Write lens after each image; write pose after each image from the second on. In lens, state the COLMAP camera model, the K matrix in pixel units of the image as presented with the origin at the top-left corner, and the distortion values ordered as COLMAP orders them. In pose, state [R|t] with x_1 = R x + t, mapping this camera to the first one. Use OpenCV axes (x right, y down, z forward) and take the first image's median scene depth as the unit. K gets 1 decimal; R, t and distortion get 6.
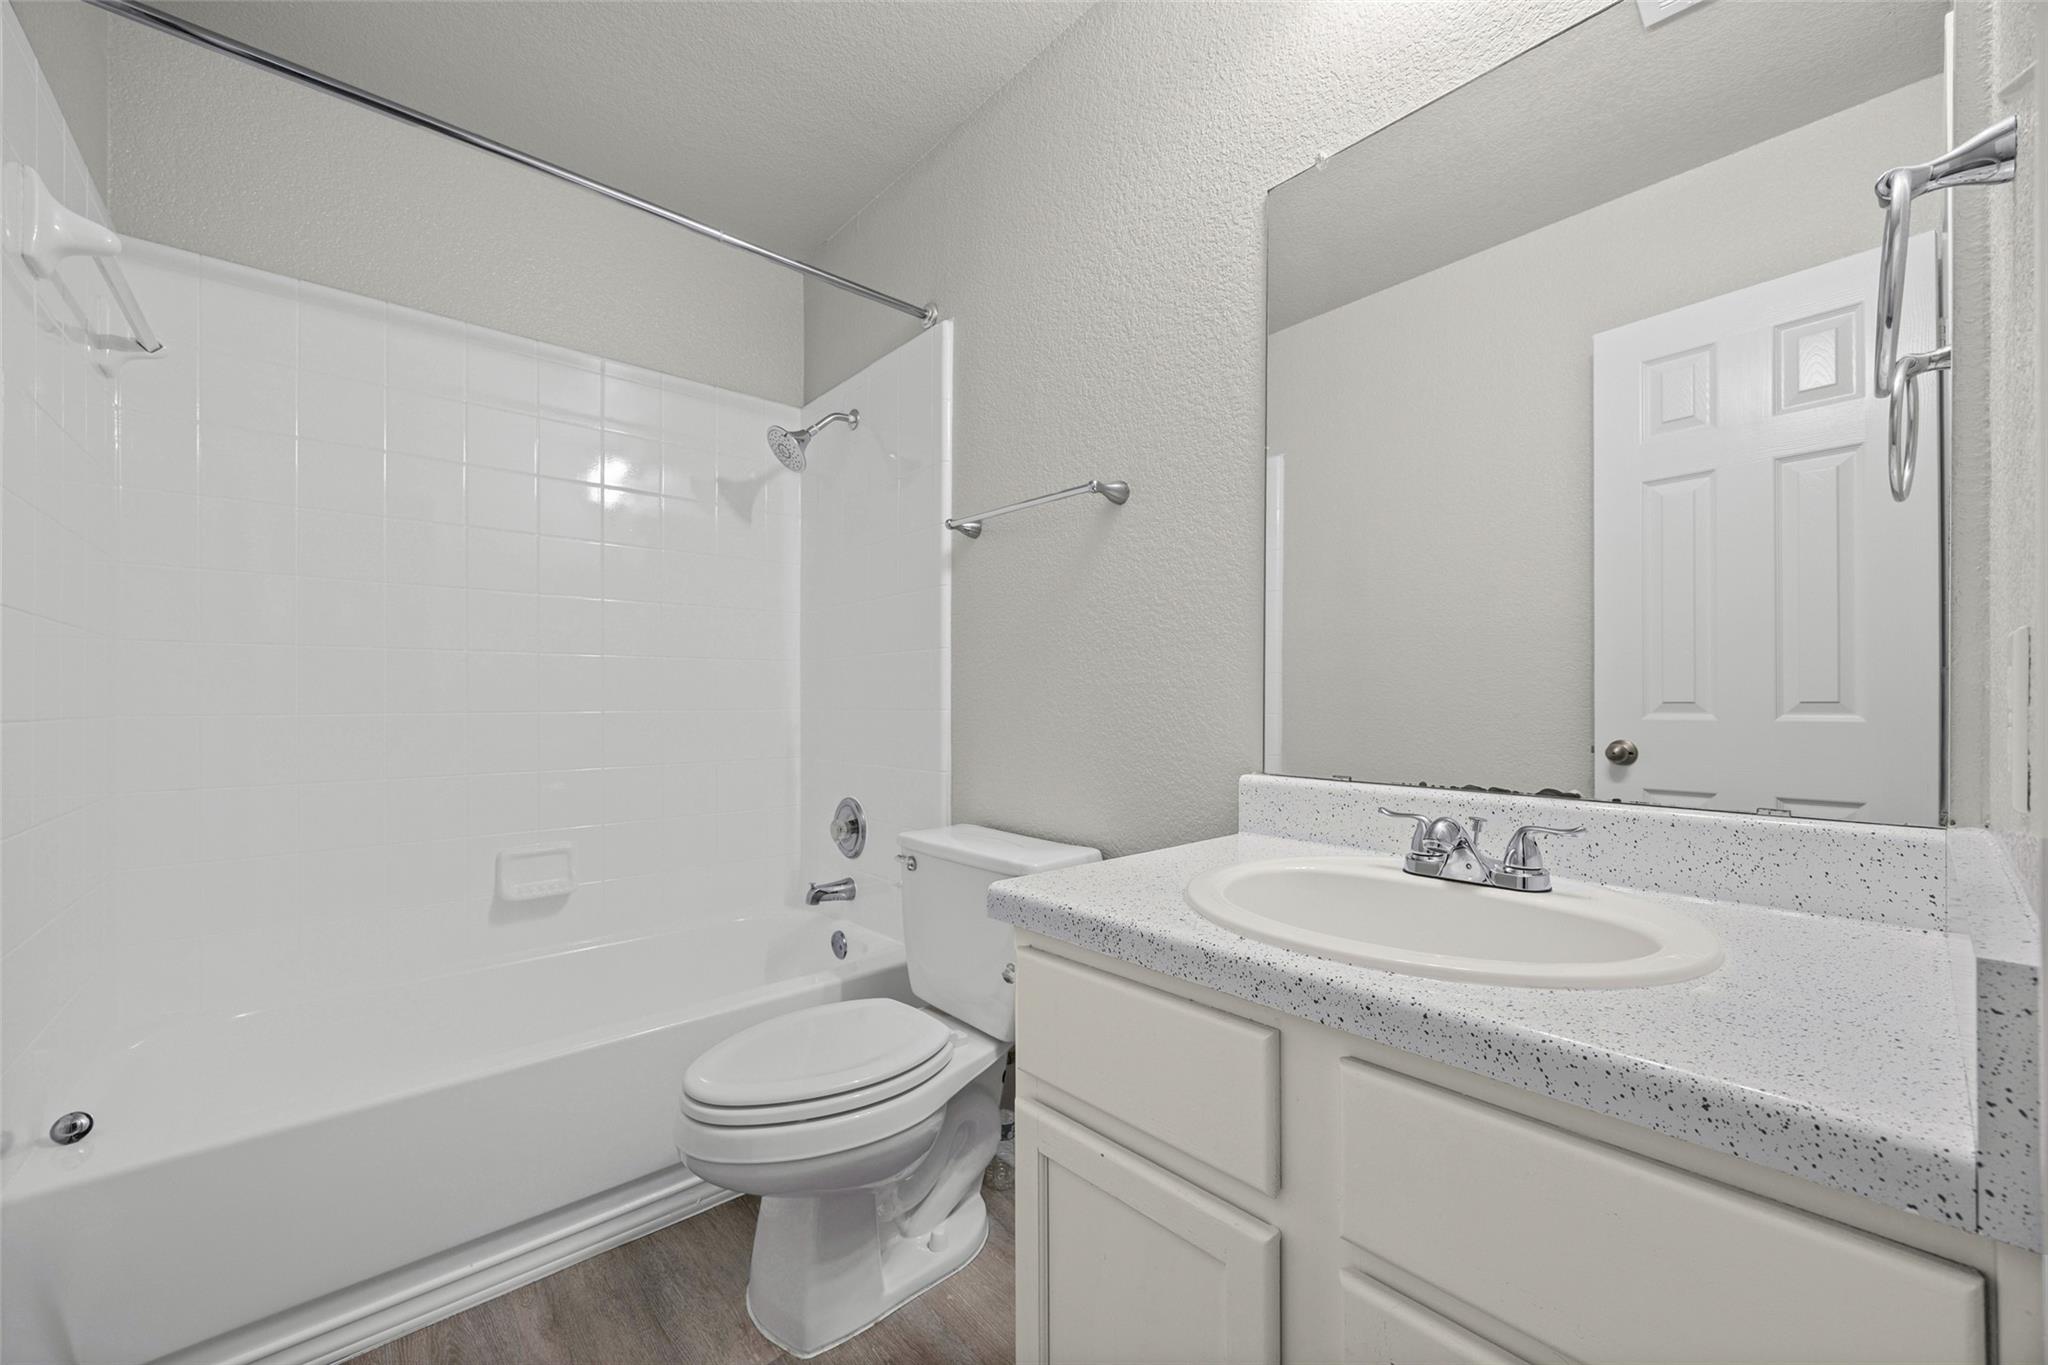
lens RADIAL K [[797.7, 0, 1004.1], [0, 797.7, 692.7], [0, 0, 1]] dist [-0.000532, -0.001058]
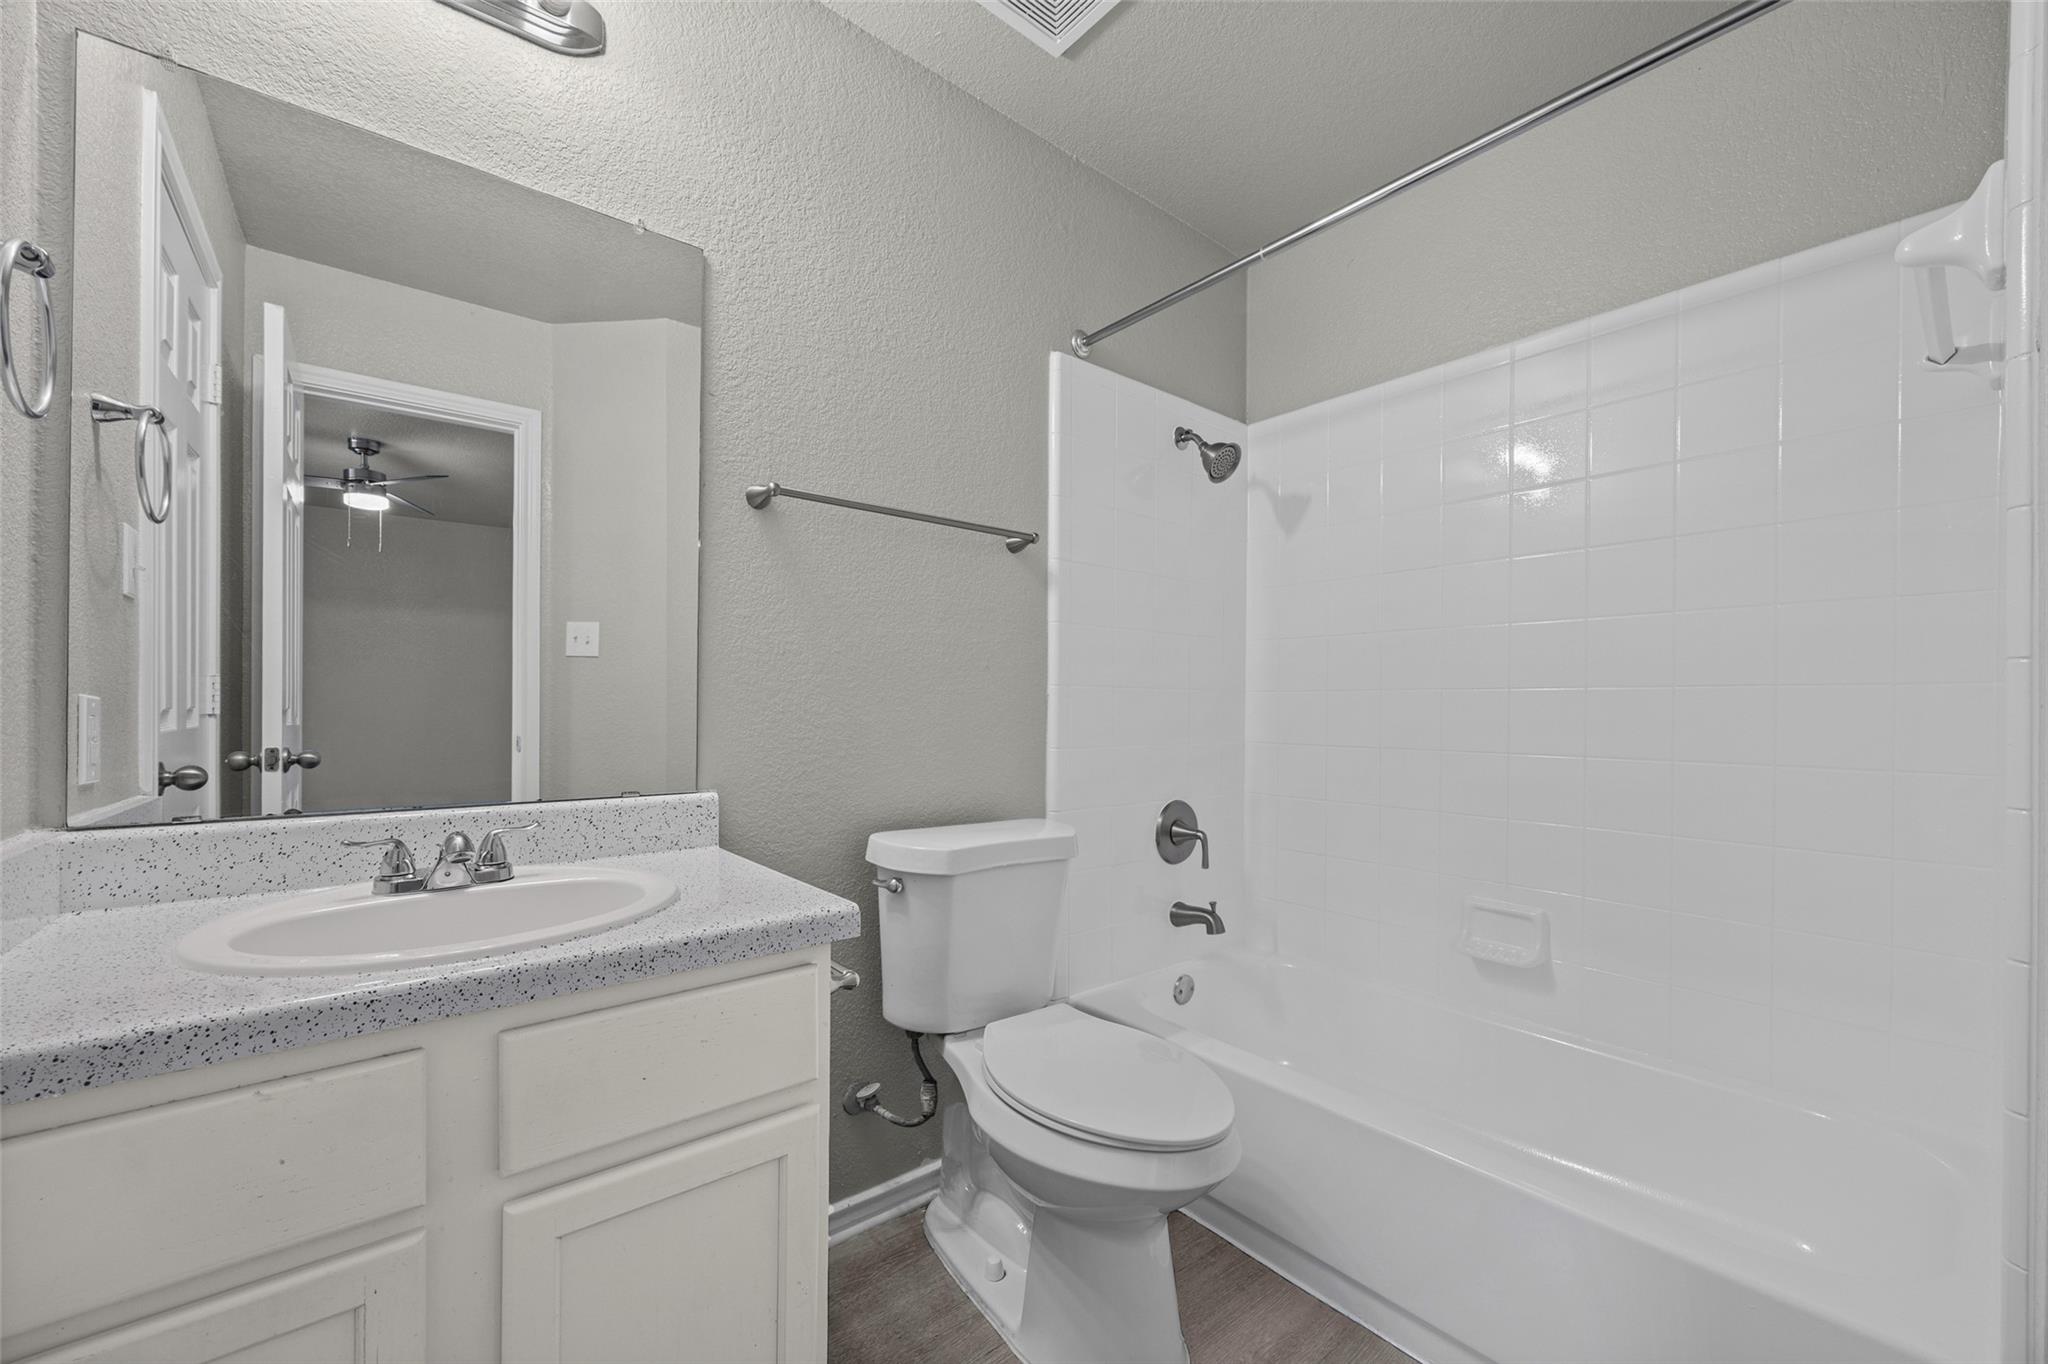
lens RADIAL K [[797.7, 0, 1027.9], [0, 797.7, 700.7], [0, 0, 1]] dist [-0.000532, -0.001058]
pose [[0.014489, 0.006247, 0.999876, -0.610060], [-0.011509, 0.999915, -0.006080, -0.039935], [-0.999829, -0.011420, 0.014560, 0.149284]]
